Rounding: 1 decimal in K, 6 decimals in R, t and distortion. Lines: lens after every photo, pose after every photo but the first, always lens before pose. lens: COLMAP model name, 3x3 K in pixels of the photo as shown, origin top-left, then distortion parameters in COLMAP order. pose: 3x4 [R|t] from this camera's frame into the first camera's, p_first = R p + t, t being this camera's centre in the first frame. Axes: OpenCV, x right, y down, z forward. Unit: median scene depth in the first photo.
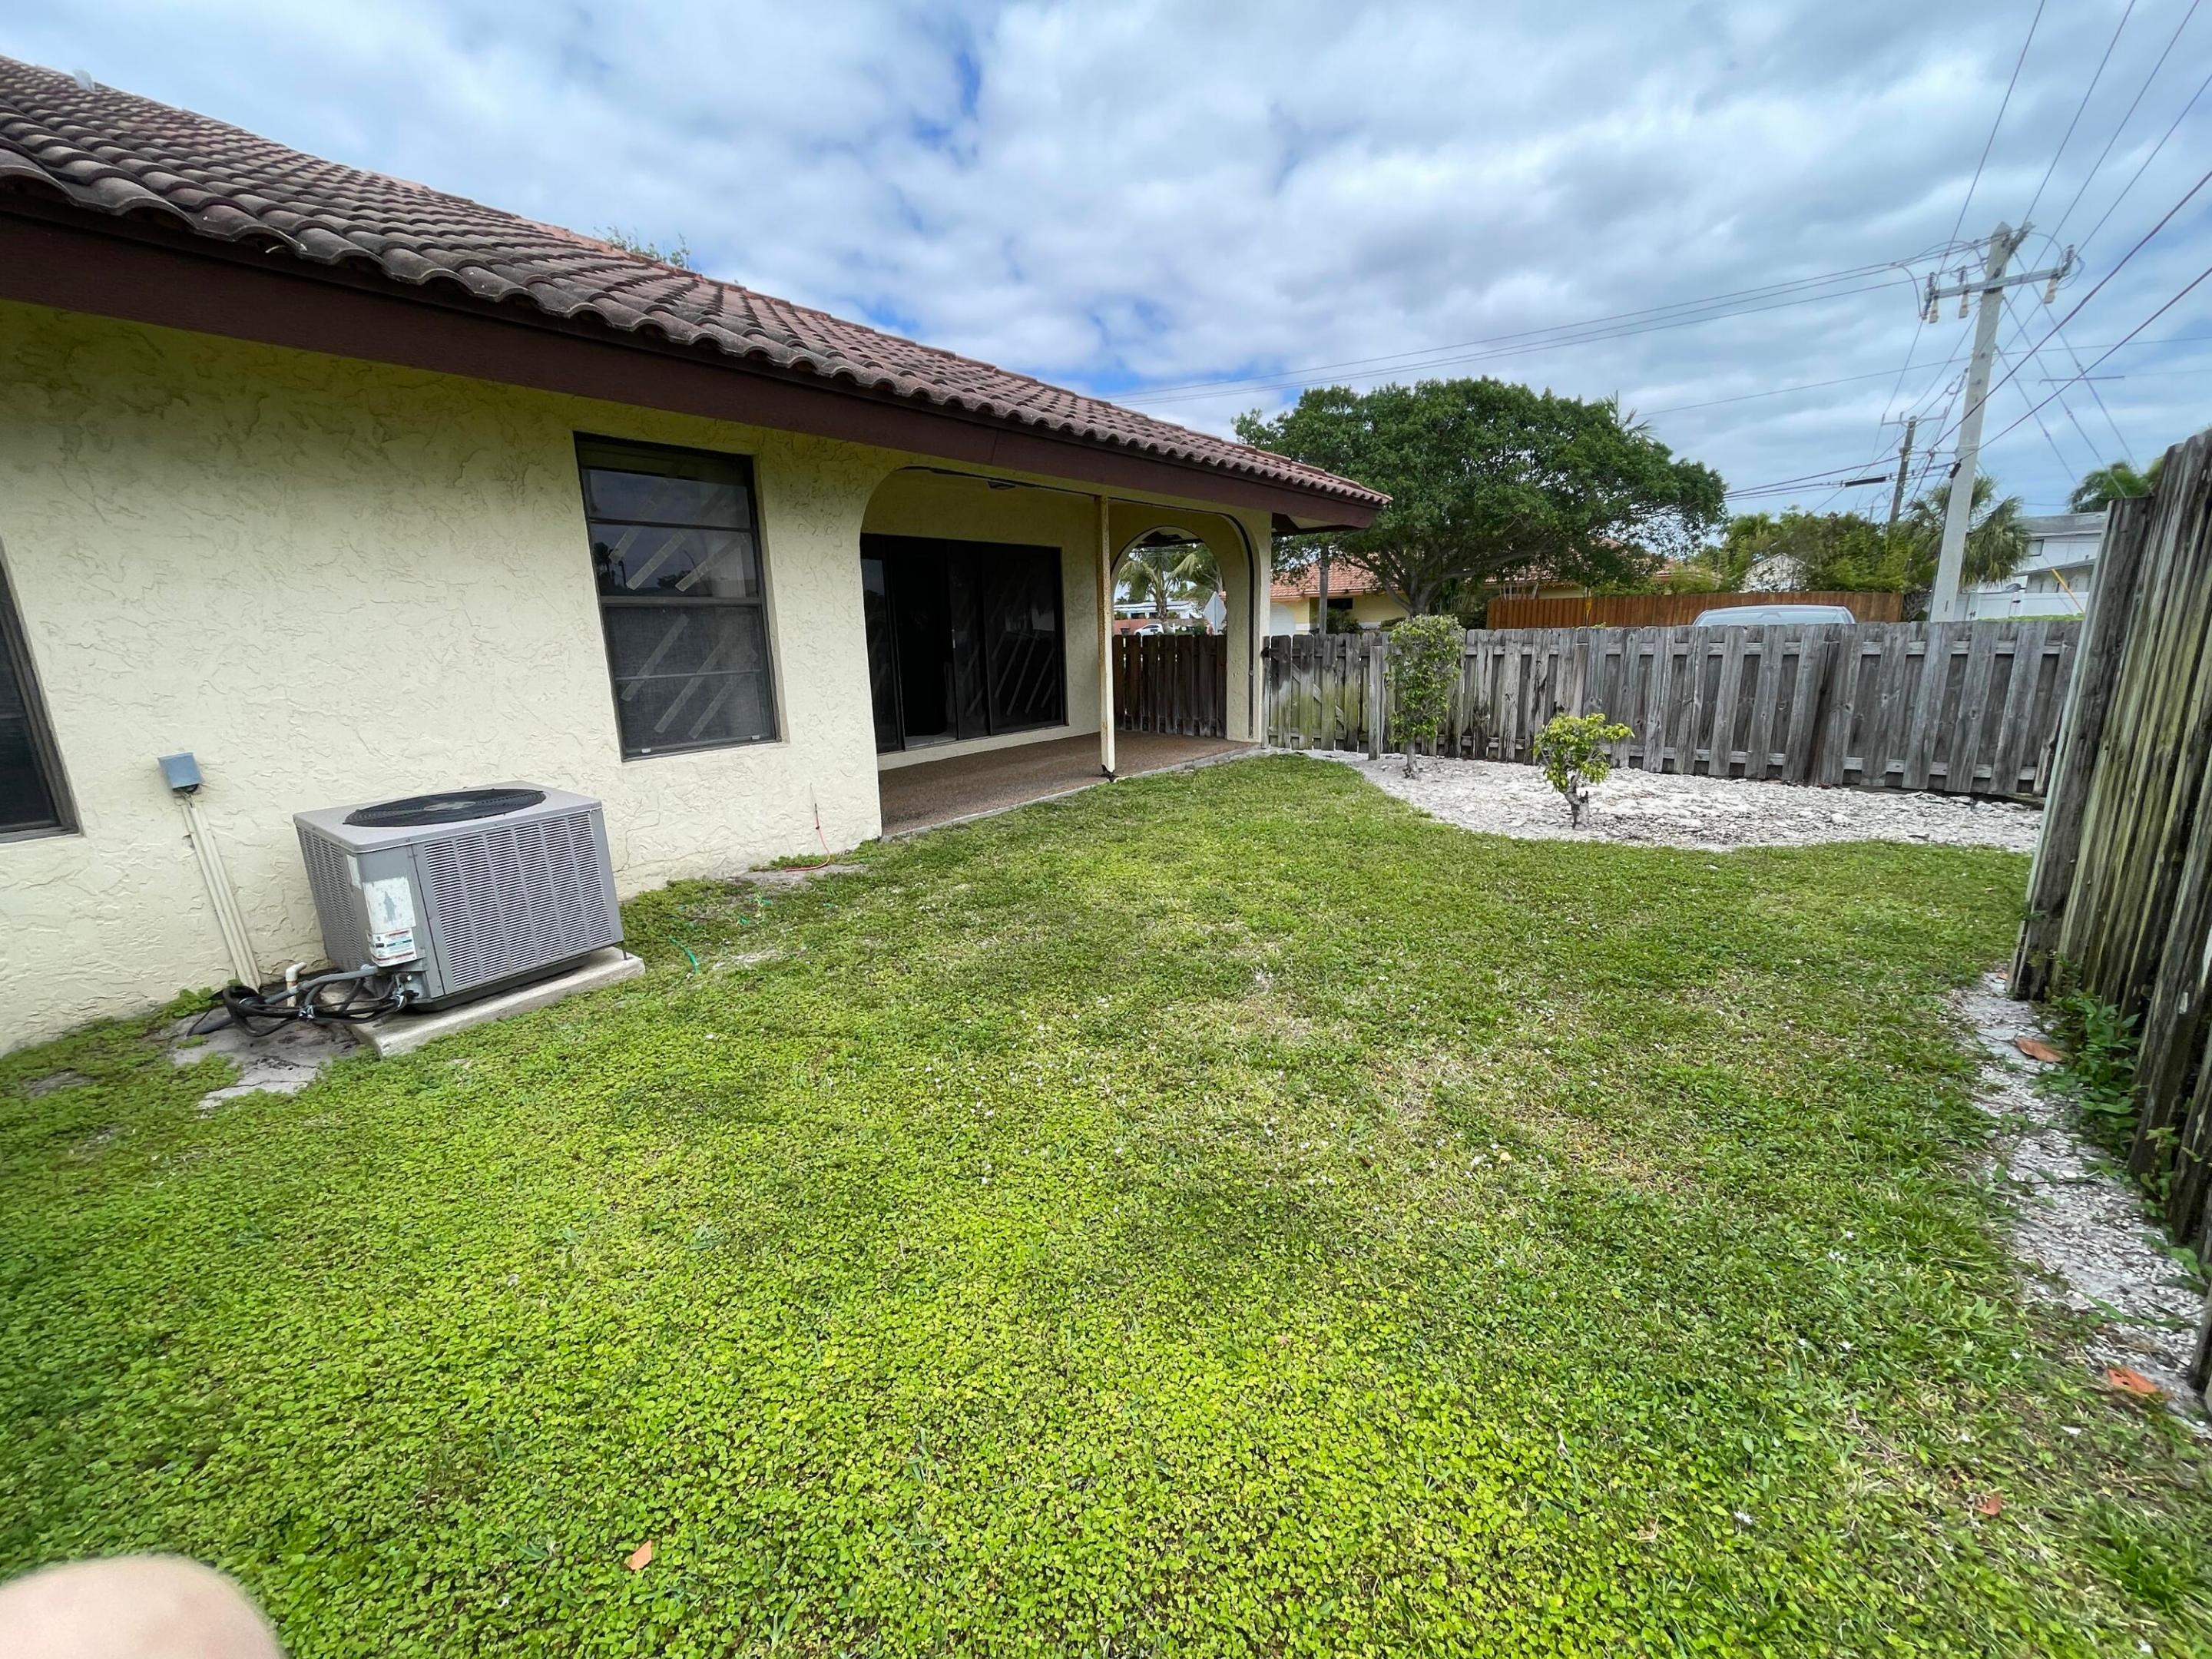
lens RADIAL K [[895.8, 0, 1106.0], [0, 895.8, 829.5], [0, 0, 1]] dist [-0.000663, 0.000011]
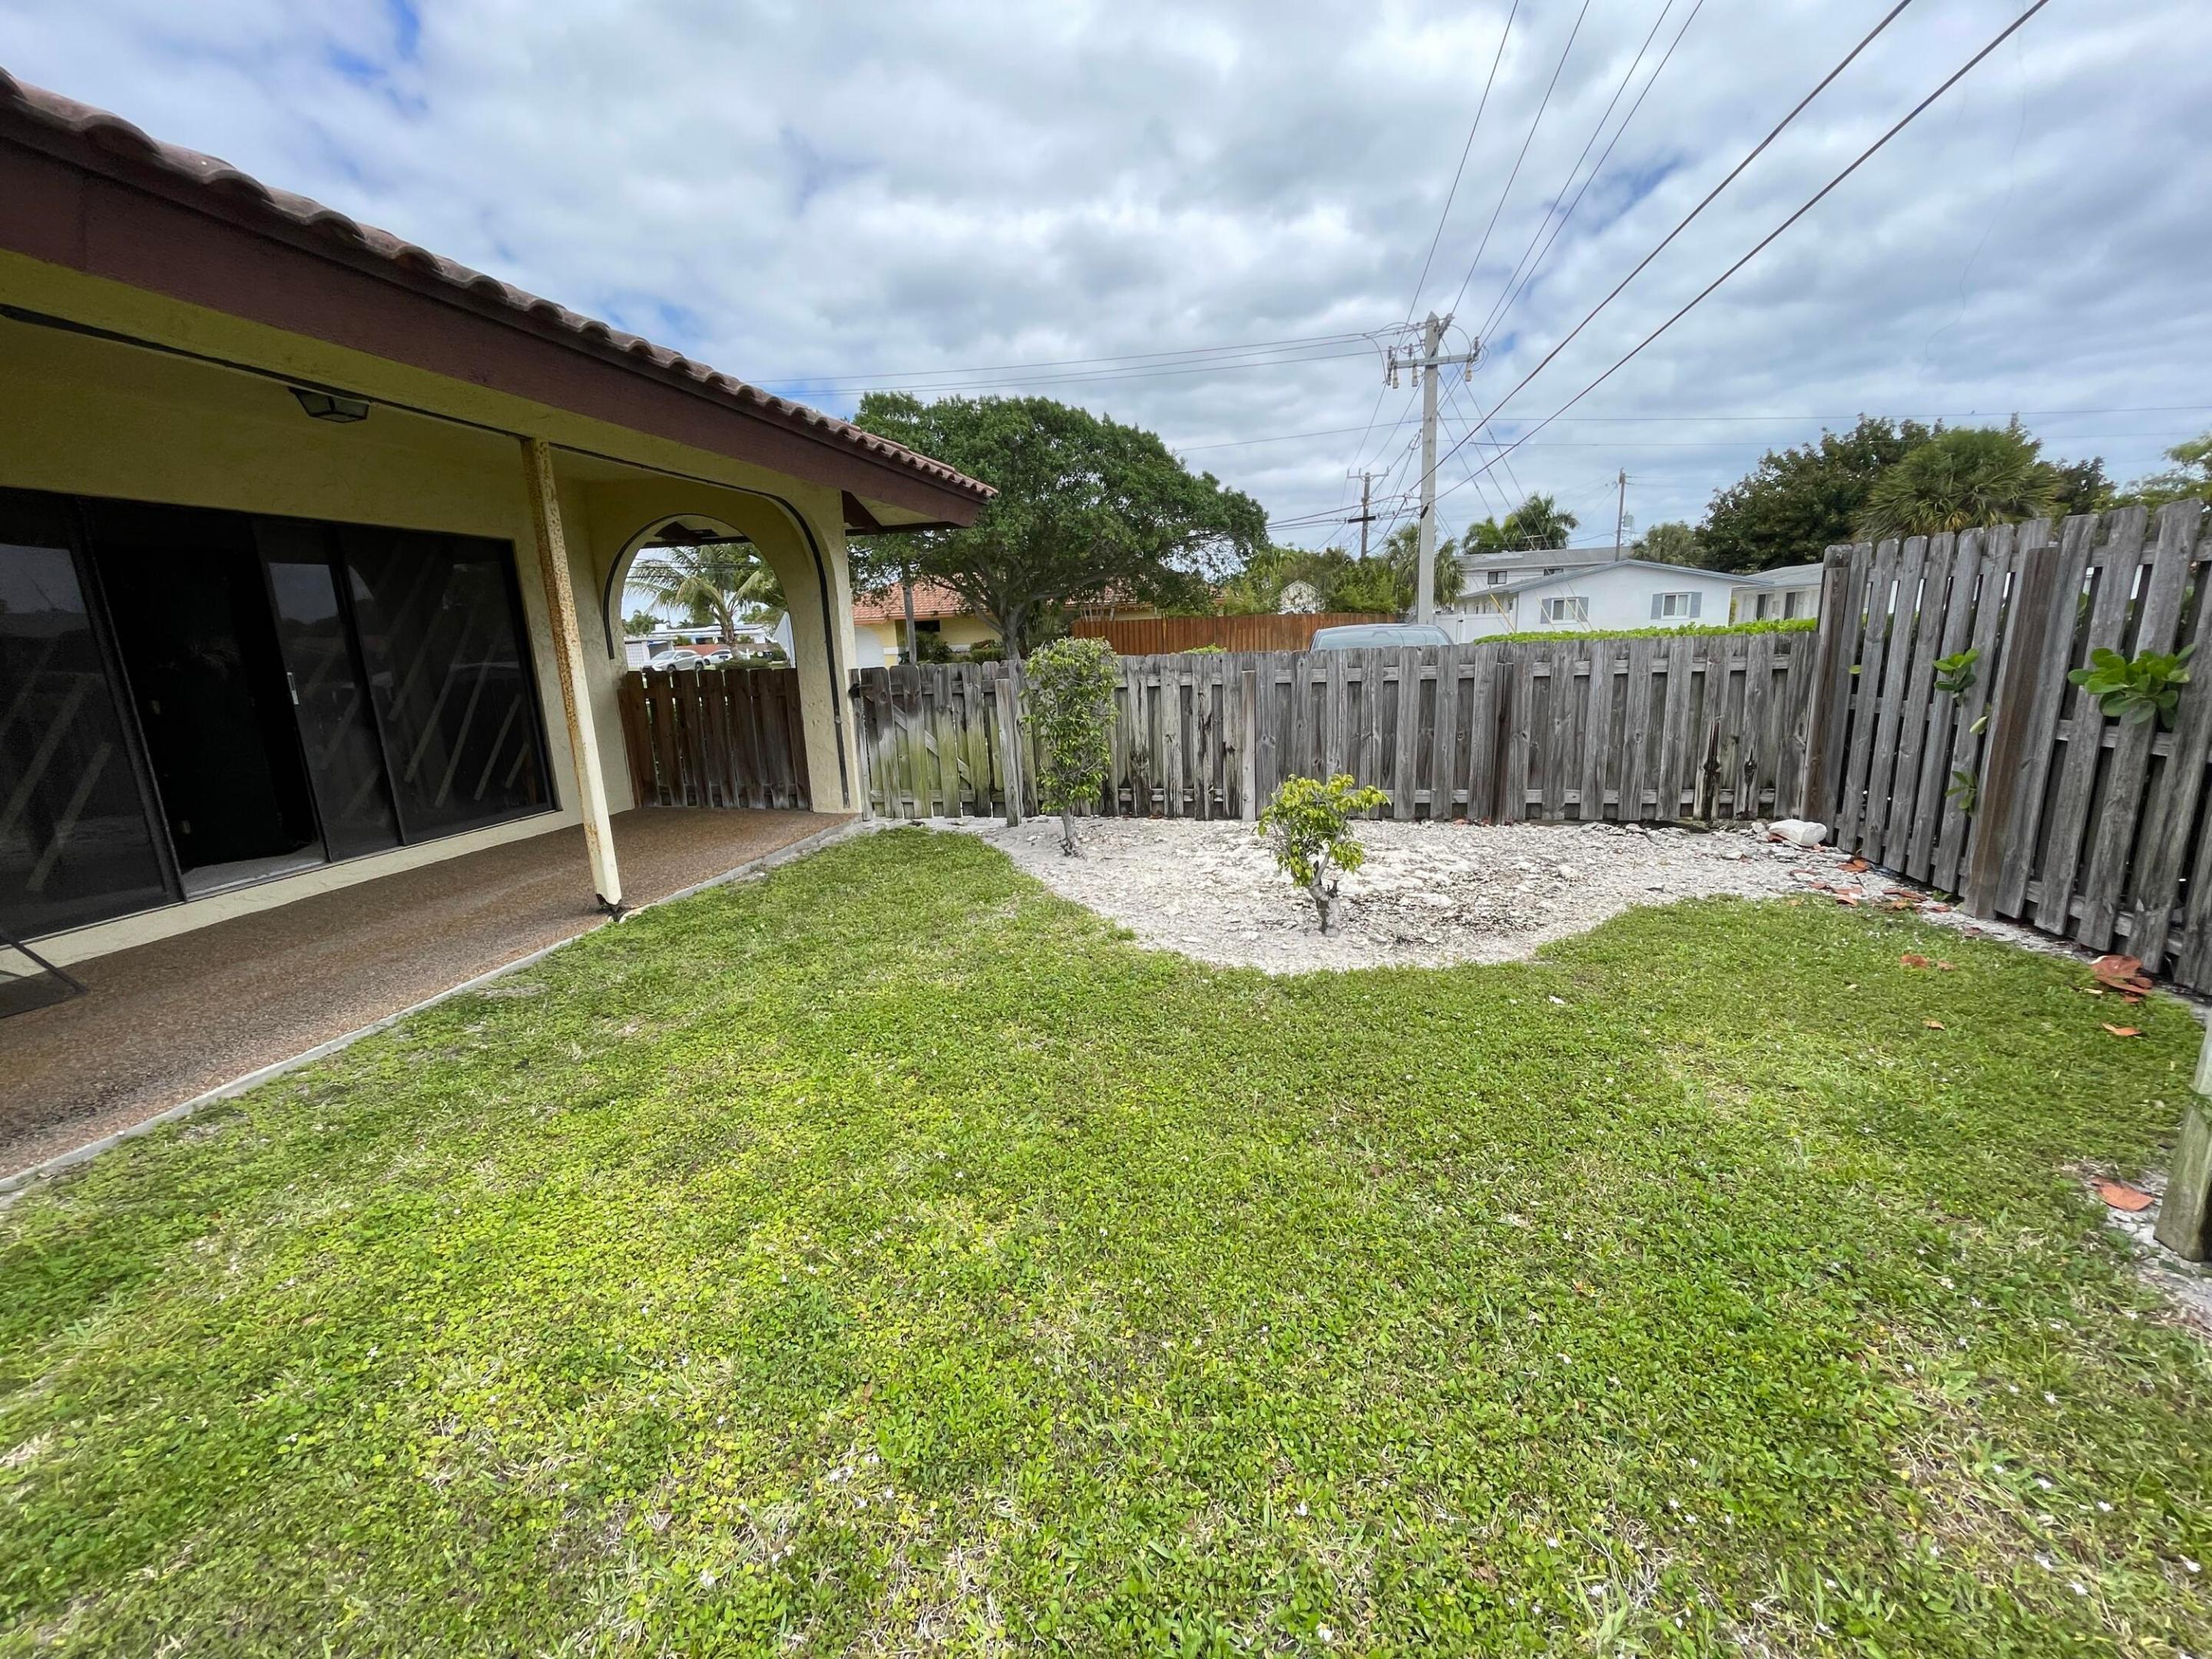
lens RADIAL K [[895.8, 0, 1106.0], [0, 895.8, 829.5], [0, 0, 1]] dist [-0.000663, 0.000011]
pose [[0.902586, -0.100838, 0.418534, 0.048015], [0.110968, 0.993824, 0.000137, -0.065532], [-0.415963, 0.046321, 0.908201, 0.267564]]
